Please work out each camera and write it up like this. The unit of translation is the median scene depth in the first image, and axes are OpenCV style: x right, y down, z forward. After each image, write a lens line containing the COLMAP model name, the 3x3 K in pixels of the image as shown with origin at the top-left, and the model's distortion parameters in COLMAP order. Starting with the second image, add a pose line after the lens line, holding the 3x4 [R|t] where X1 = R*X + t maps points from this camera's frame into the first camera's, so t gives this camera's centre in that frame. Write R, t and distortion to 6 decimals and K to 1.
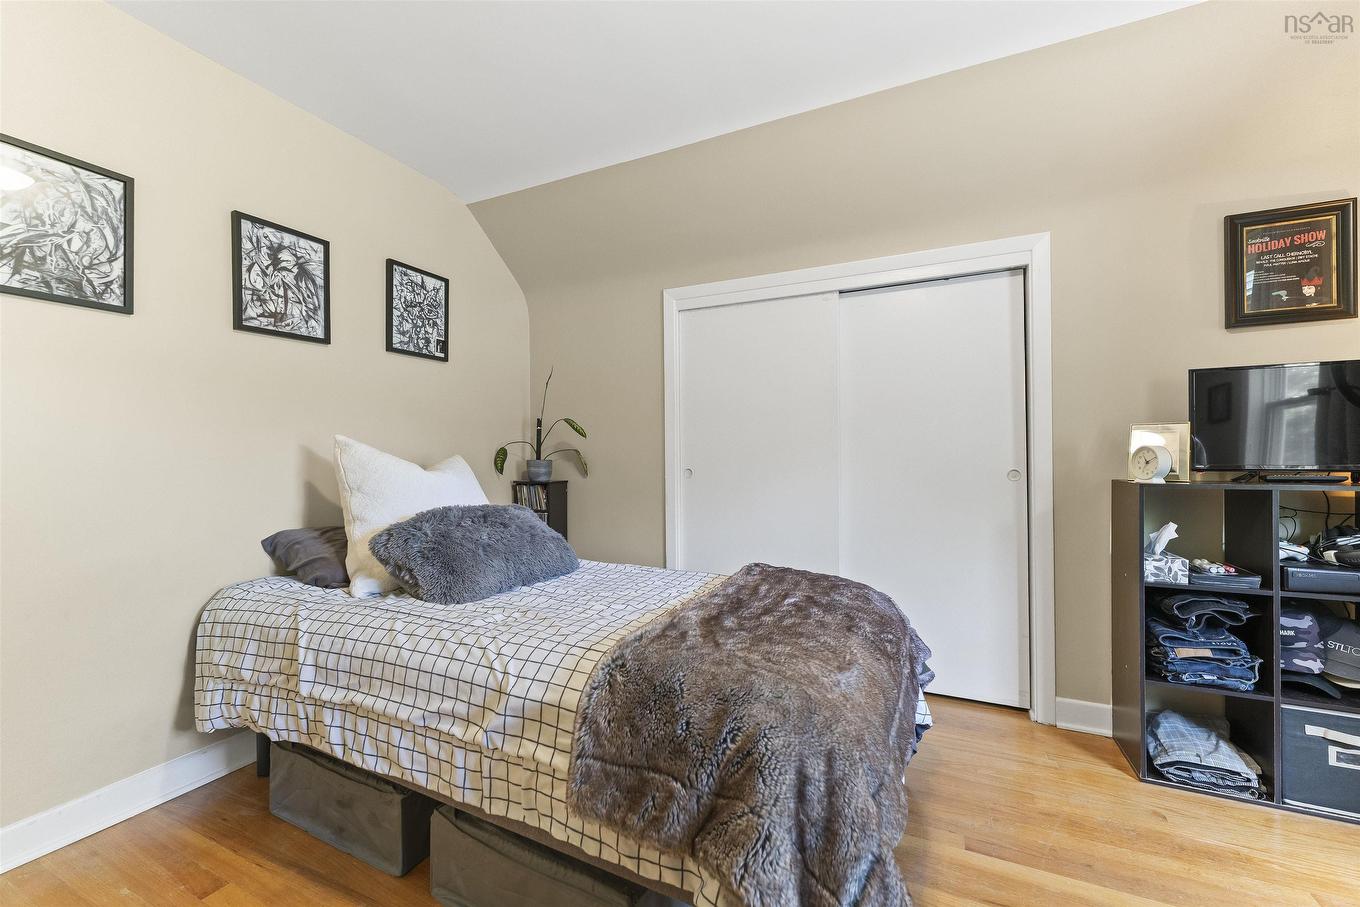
lens RADIAL K [[549.0, 0, 677.6], [0, 549.0, 460.8], [0, 0, 1]] dist [0.000192, 0.000071]
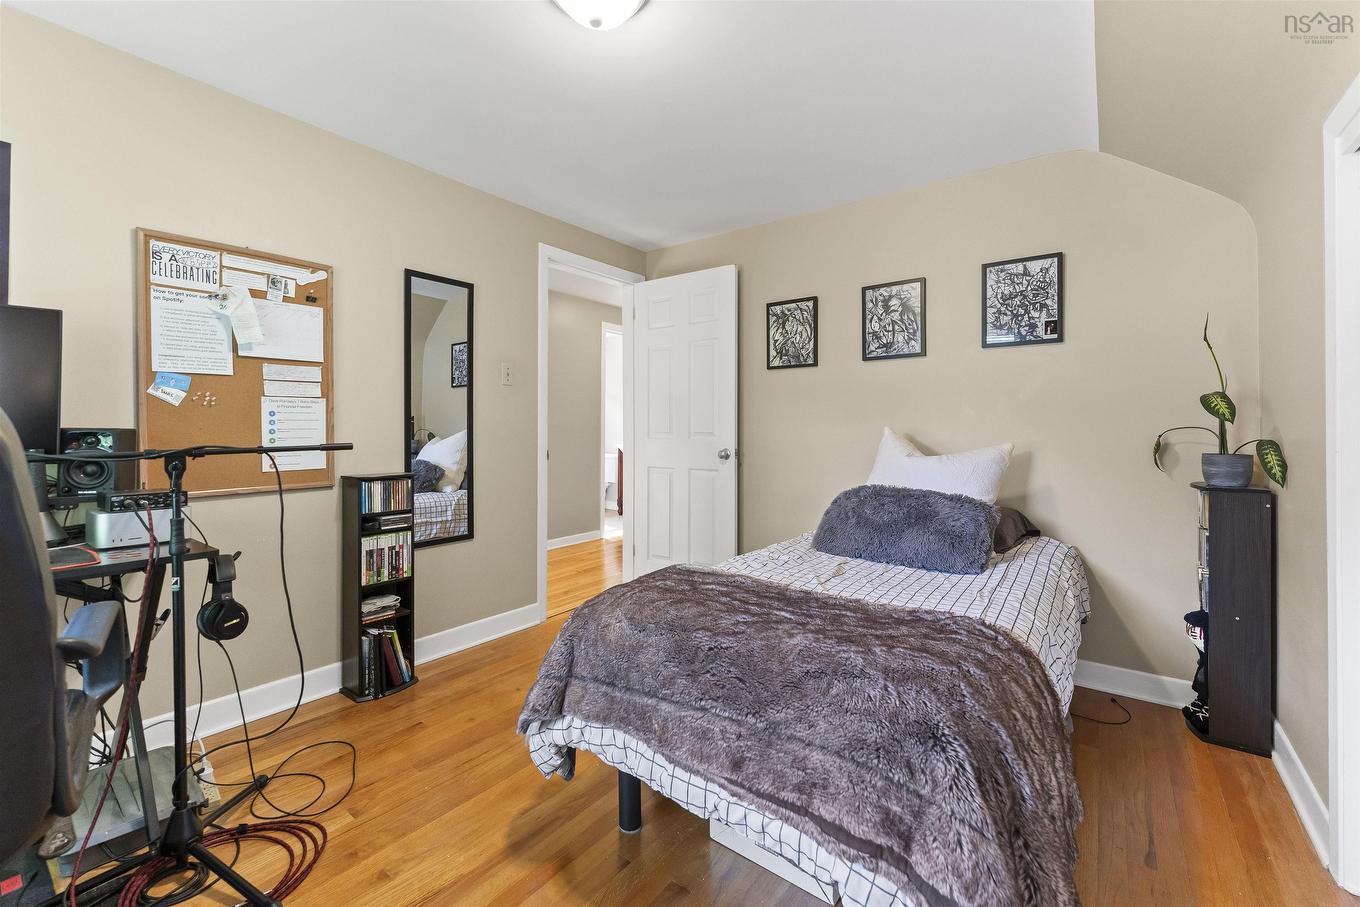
lens RADIAL K [[572.5, 0, 672.7], [0, 572.5, 442.7], [0, 0, 1]] dist [0.001235, -0.000043]
pose [[-0.208080, 0.033709, -0.977531, 0.863194], [-0.008441, 0.999307, 0.036257, -0.052338], [0.978075, 0.015796, -0.207651, 0.731818]]
